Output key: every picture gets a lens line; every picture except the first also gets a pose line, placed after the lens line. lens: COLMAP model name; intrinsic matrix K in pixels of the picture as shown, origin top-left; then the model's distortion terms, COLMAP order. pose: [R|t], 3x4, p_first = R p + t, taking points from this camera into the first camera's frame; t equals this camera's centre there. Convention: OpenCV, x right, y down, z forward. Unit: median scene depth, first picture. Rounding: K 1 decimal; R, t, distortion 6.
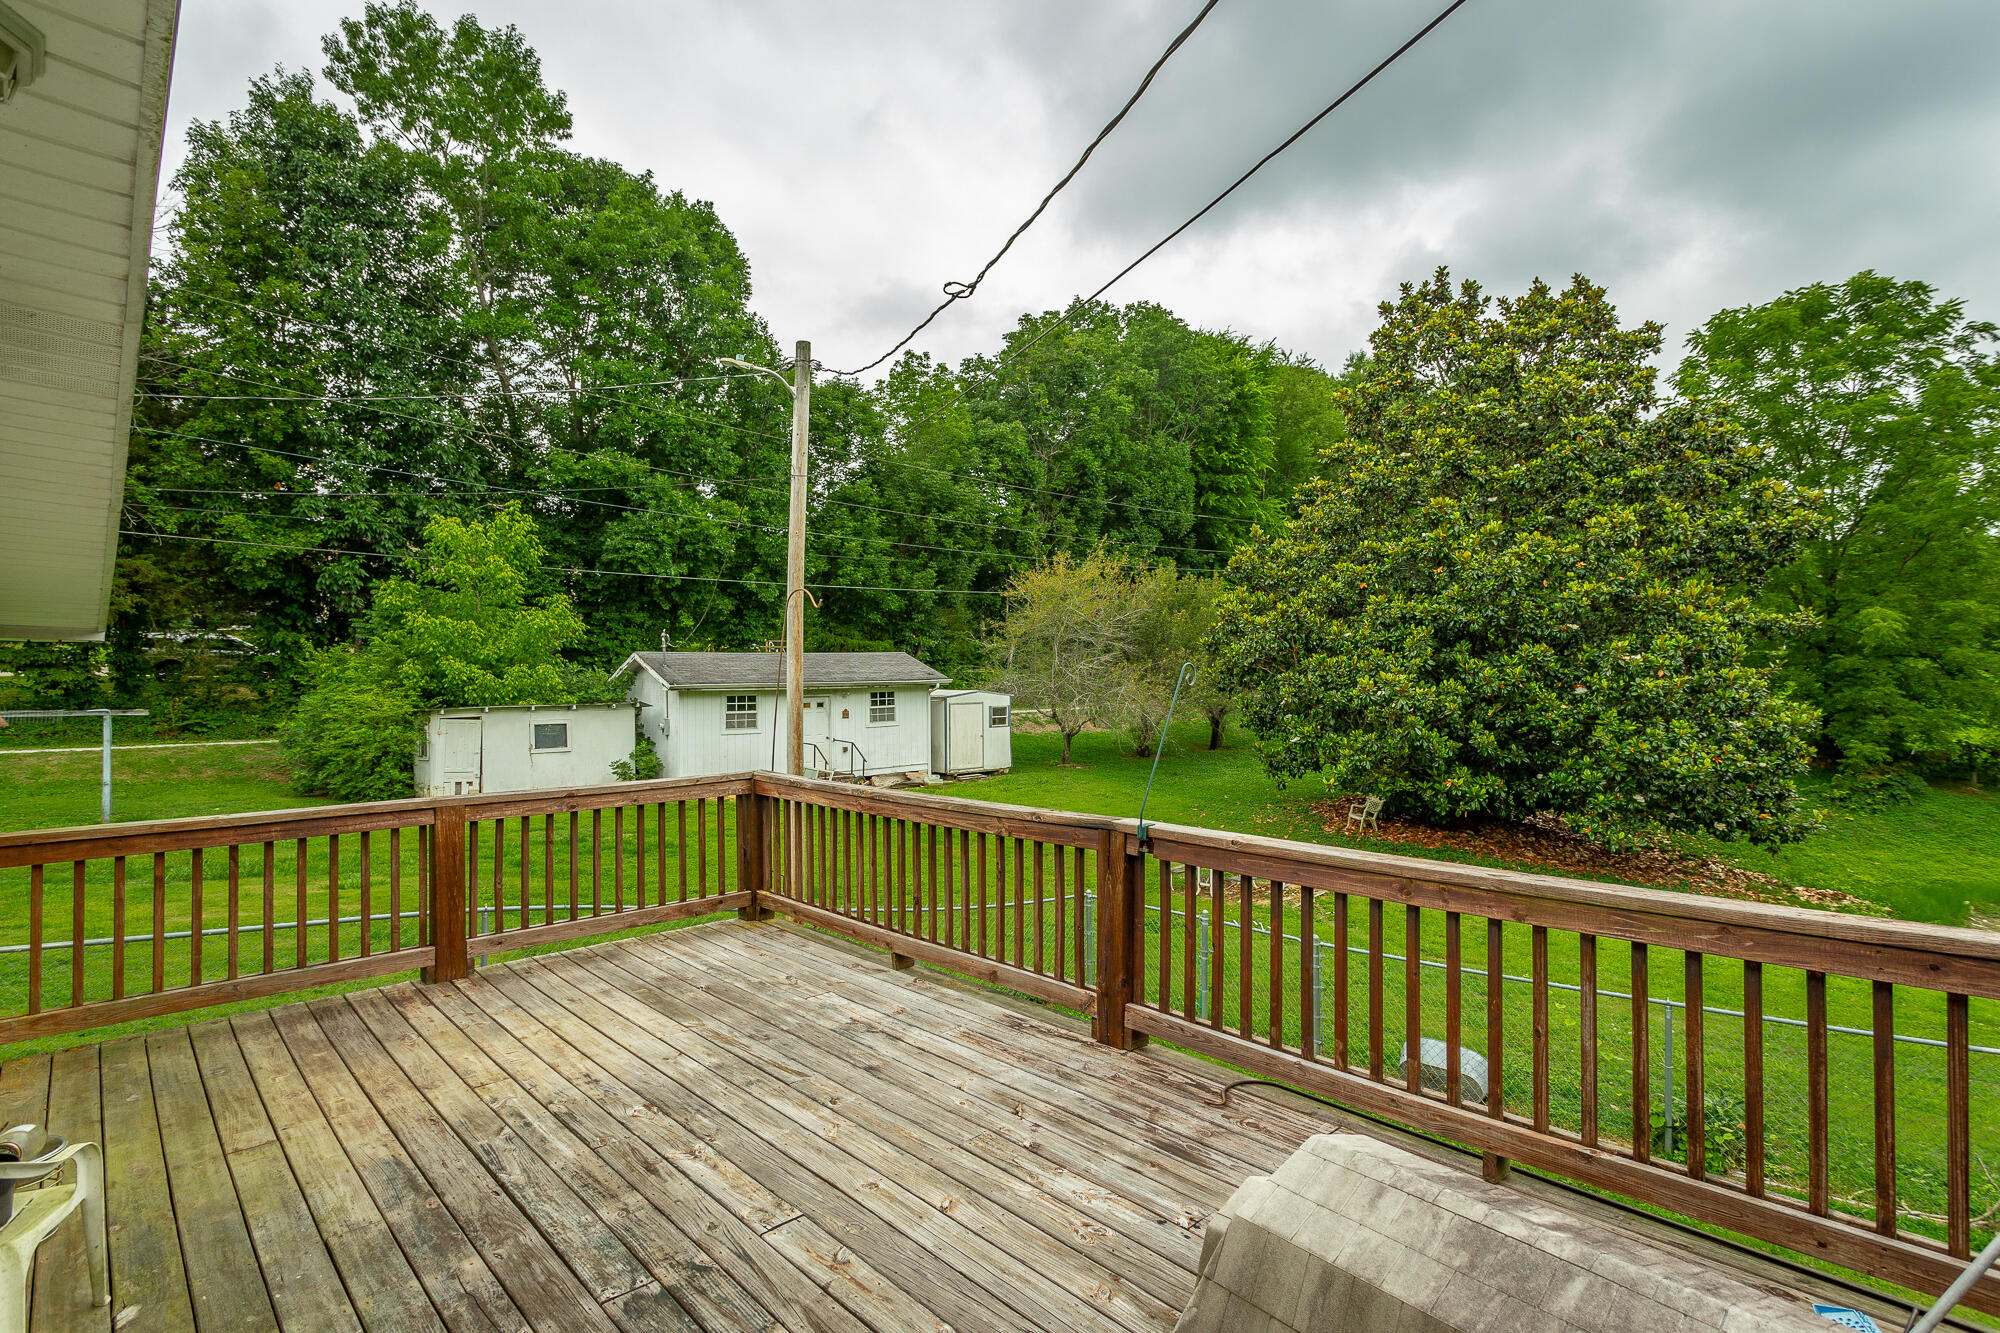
lens RADIAL K [[905.7, 0, 999.6], [0, 905.7, 667.8], [0, 0, 1]] dist [-0.001444, 0.000101]
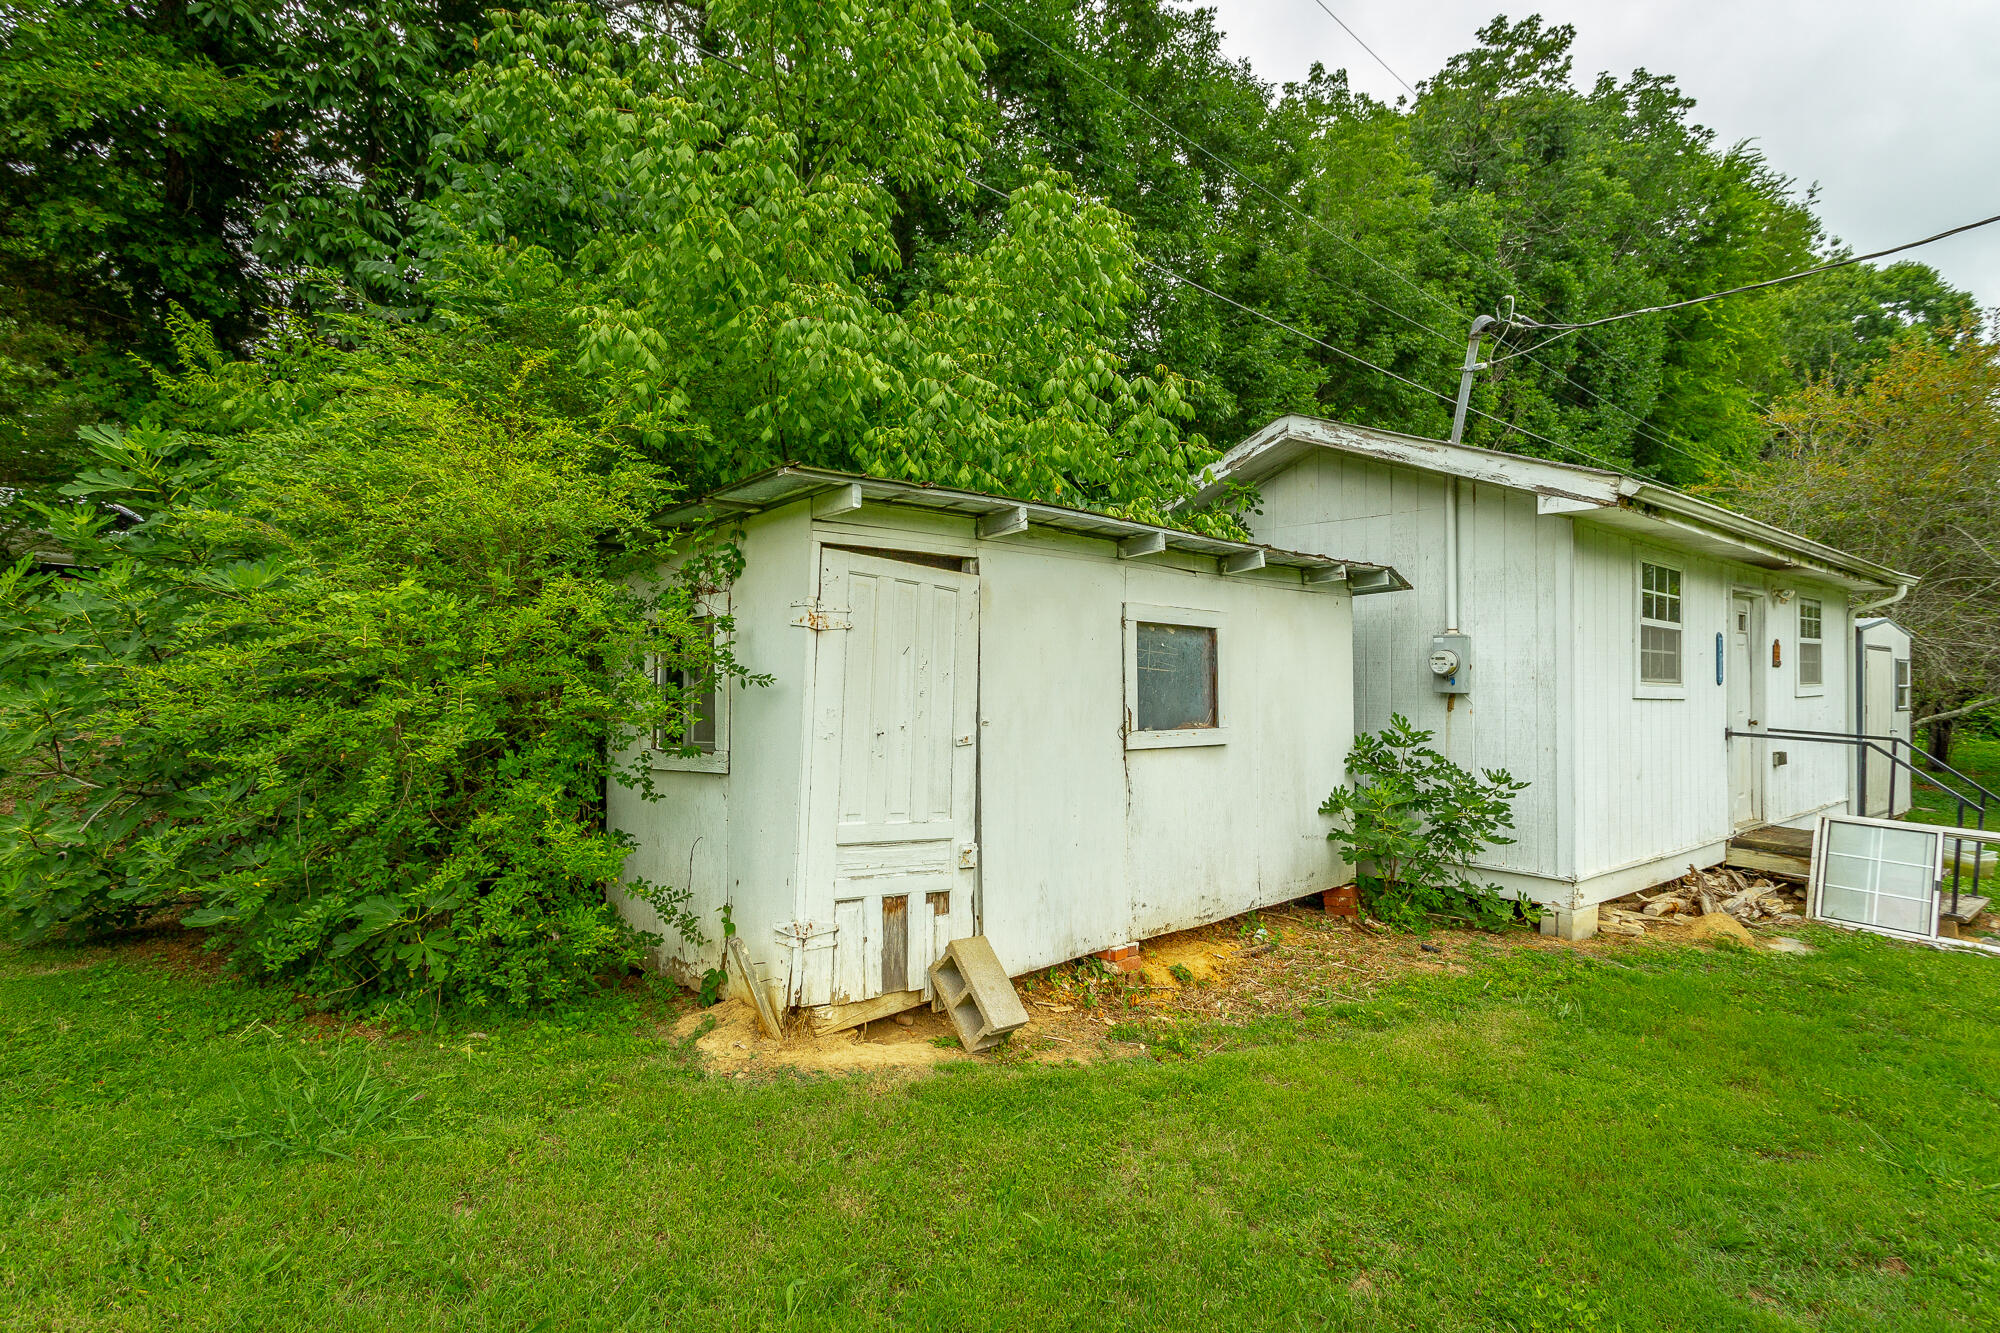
lens RADIAL K [[962.1, 0, 1003.0], [0, 962.1, 657.3], [0, 0, 1]] dist [0.002862, -0.000654]
pose [[0.999146, 0.020938, -0.035631, -0.389346], [-0.021207, 0.999749, -0.007168, 0.053538], [0.035472, 0.007918, 0.999339, 0.549252]]
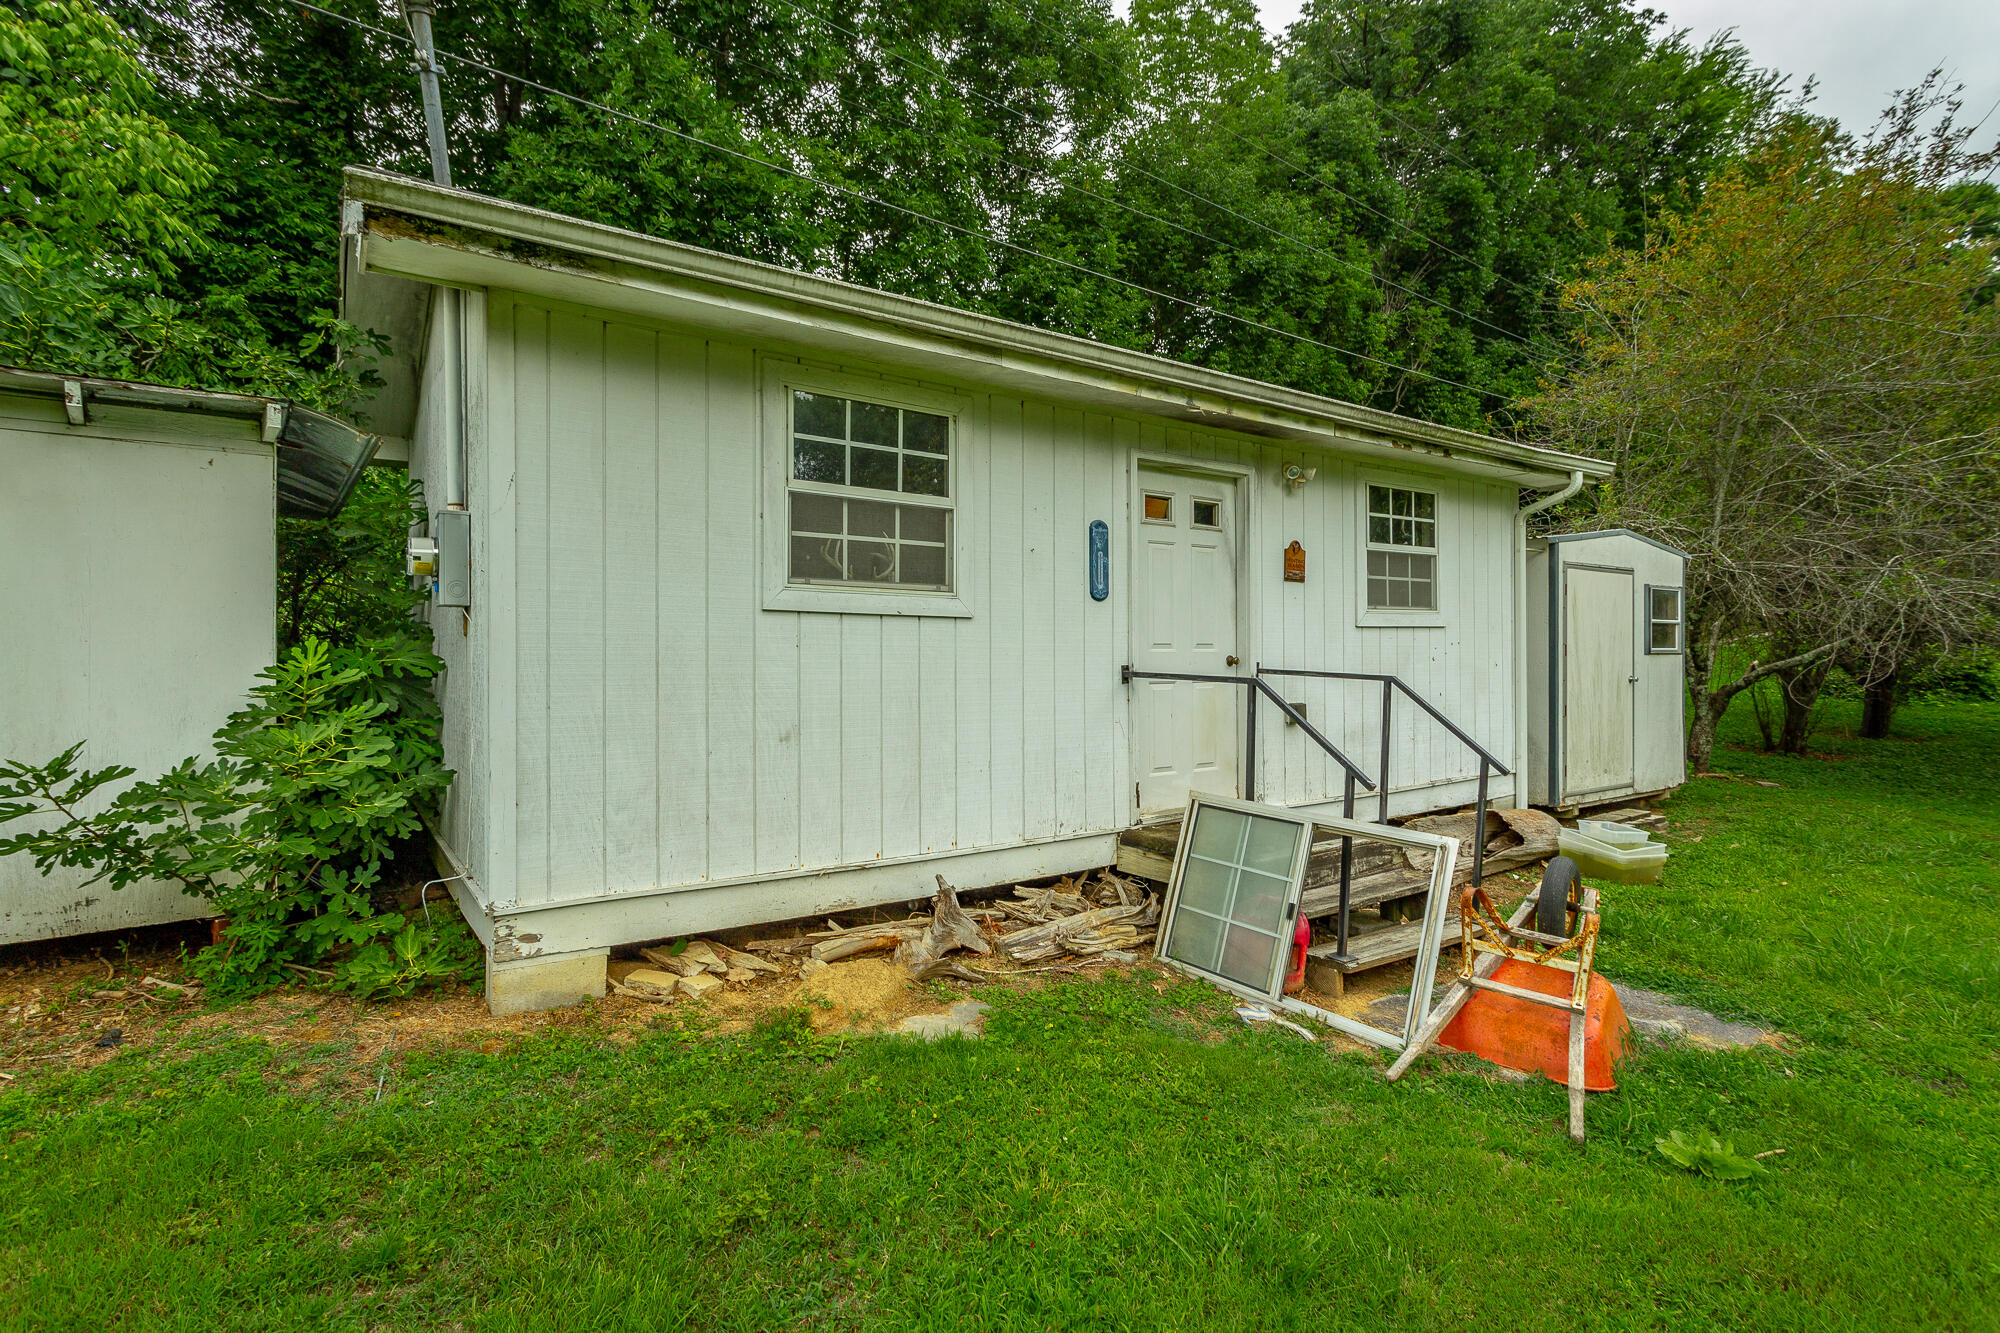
lens RADIAL K [[962.1, 0, 999.0], [0, 962.1, 670.0], [0, 0, 1]] dist [0.002862, -0.000654]
pose [[0.994974, -0.004903, -0.100011, -0.193519], [0.005756, 0.999949, 0.008250, 0.066878], [0.099965, -0.008784, 0.994952, 0.650006]]
